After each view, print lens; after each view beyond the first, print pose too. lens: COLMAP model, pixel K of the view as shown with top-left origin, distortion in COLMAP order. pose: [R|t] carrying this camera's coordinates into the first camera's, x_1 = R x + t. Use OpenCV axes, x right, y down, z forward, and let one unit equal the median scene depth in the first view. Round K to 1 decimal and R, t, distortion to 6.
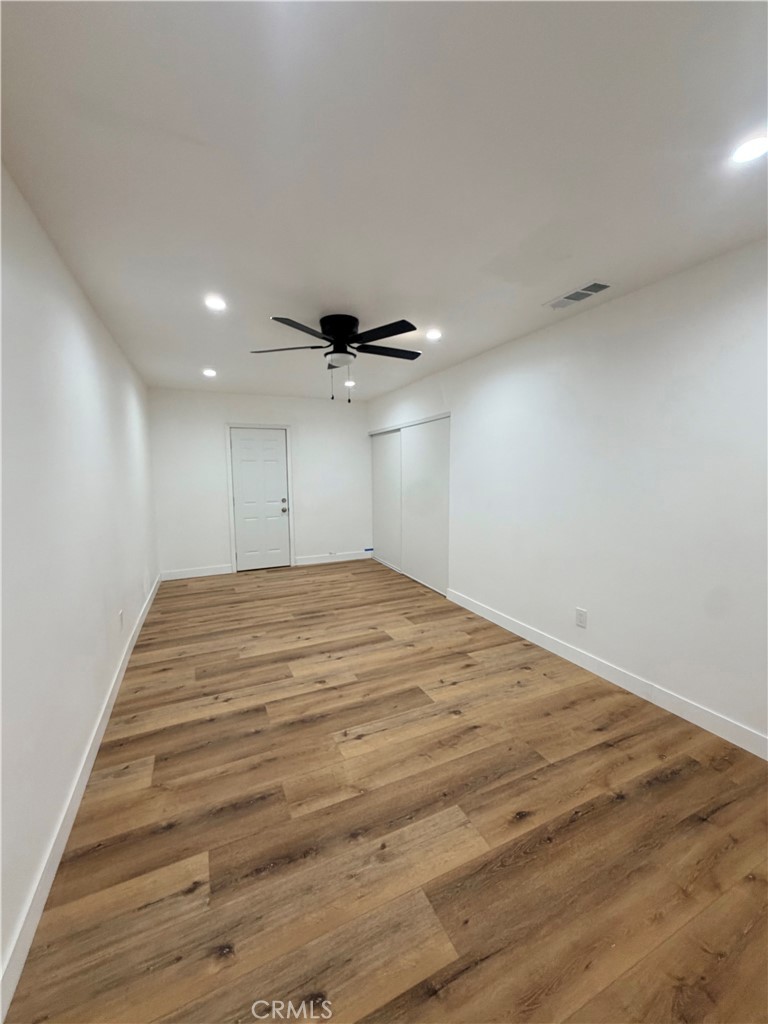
lens RADIAL K [[411.1, 0, 386.0], [0, 411.1, 514.1], [0, 0, 1]] dist [0.000335, 0.000224]
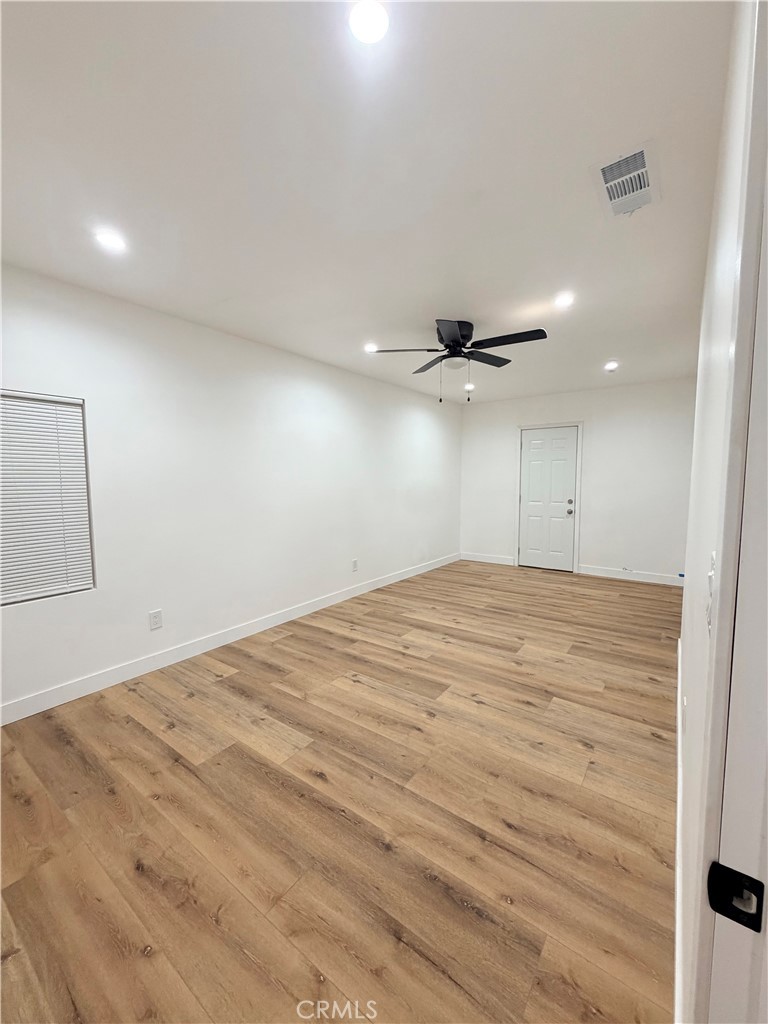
lens RADIAL K [[411.1, 0, 377.3], [0, 411.1, 513.3], [0, 0, 1]] dist [0.000335, 0.000224]
pose [[0.469941, 0.085593, -0.878538, 0.864231], [-0.094944, 0.994415, 0.046096, -0.018252], [0.877577, 0.061749, 0.475443, 0.376790]]
